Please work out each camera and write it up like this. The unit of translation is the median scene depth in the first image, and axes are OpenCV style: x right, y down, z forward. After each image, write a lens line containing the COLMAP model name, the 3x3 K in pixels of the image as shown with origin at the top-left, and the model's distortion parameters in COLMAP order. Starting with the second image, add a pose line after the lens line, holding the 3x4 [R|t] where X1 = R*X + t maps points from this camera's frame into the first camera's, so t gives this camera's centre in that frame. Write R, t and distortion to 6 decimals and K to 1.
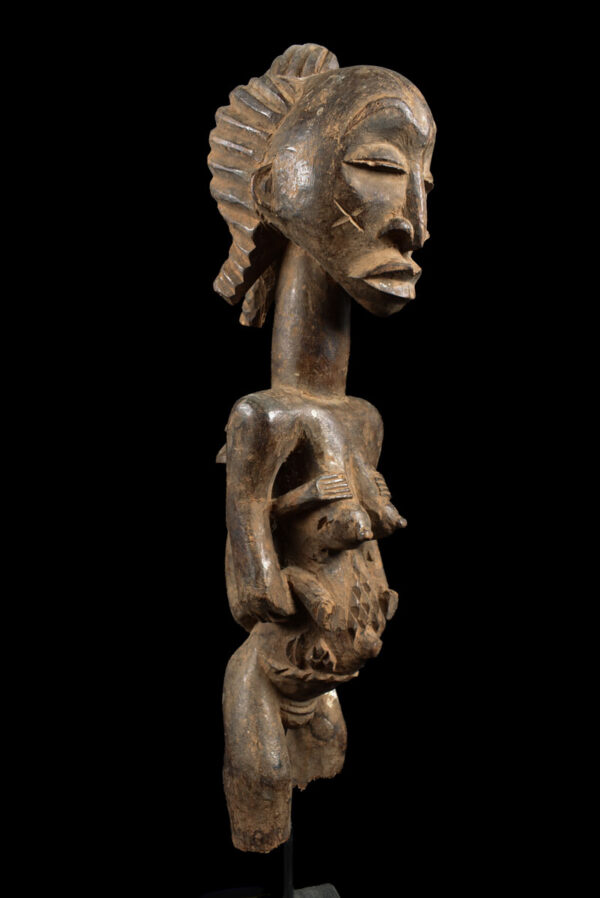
lens RADIAL K [[695.9, 0, 301.6], [0, 695.9, 445.9], [0, 0, 1]] dist [-0.099058, -0.001468]
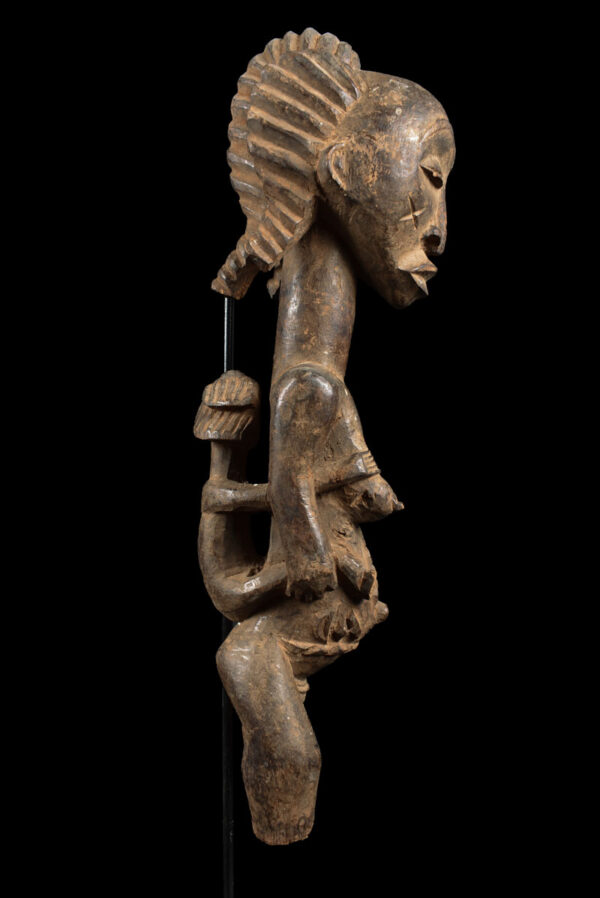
lens RADIAL K [[695.9, 0, 300.6], [0, 695.9, 447.7], [0, 0, 1]] dist [-0.099058, -0.001468]
pose [[0.762395, 0.022489, 0.646721, -0.713449], [-0.017134, 0.999747, -0.014566, 0.053539], [-0.646885, 0.000024, 0.762588, 0.260407]]
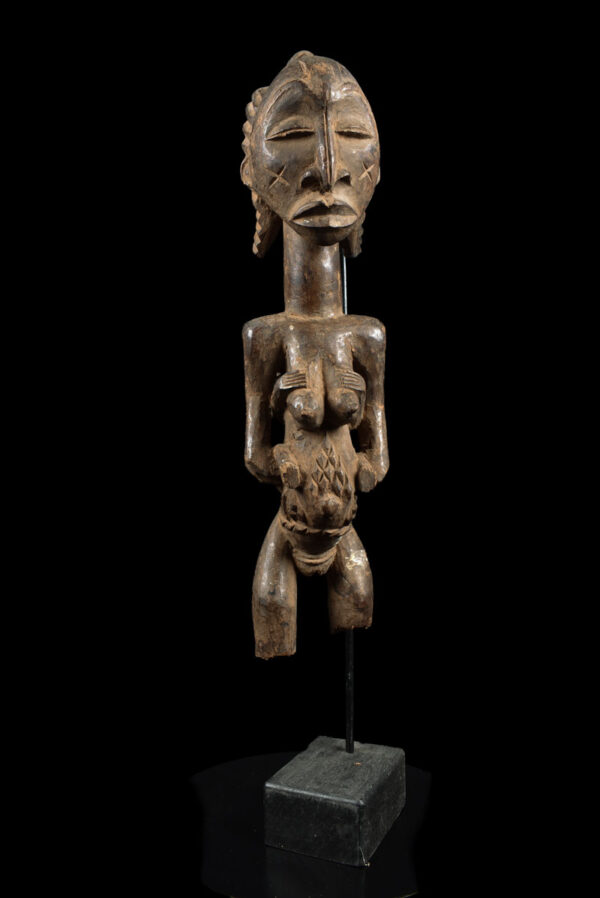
lens RADIAL K [[695.9, 0, 296.1], [0, 695.9, 449.5], [0, 0, 1]] dist [-0.099058, -0.001468]
pose [[0.759348, -0.015961, -0.650489, 0.904591], [0.012719, 0.999872, -0.009687, 0.204020], [0.650561, -0.000918, 0.759454, -0.006488]]
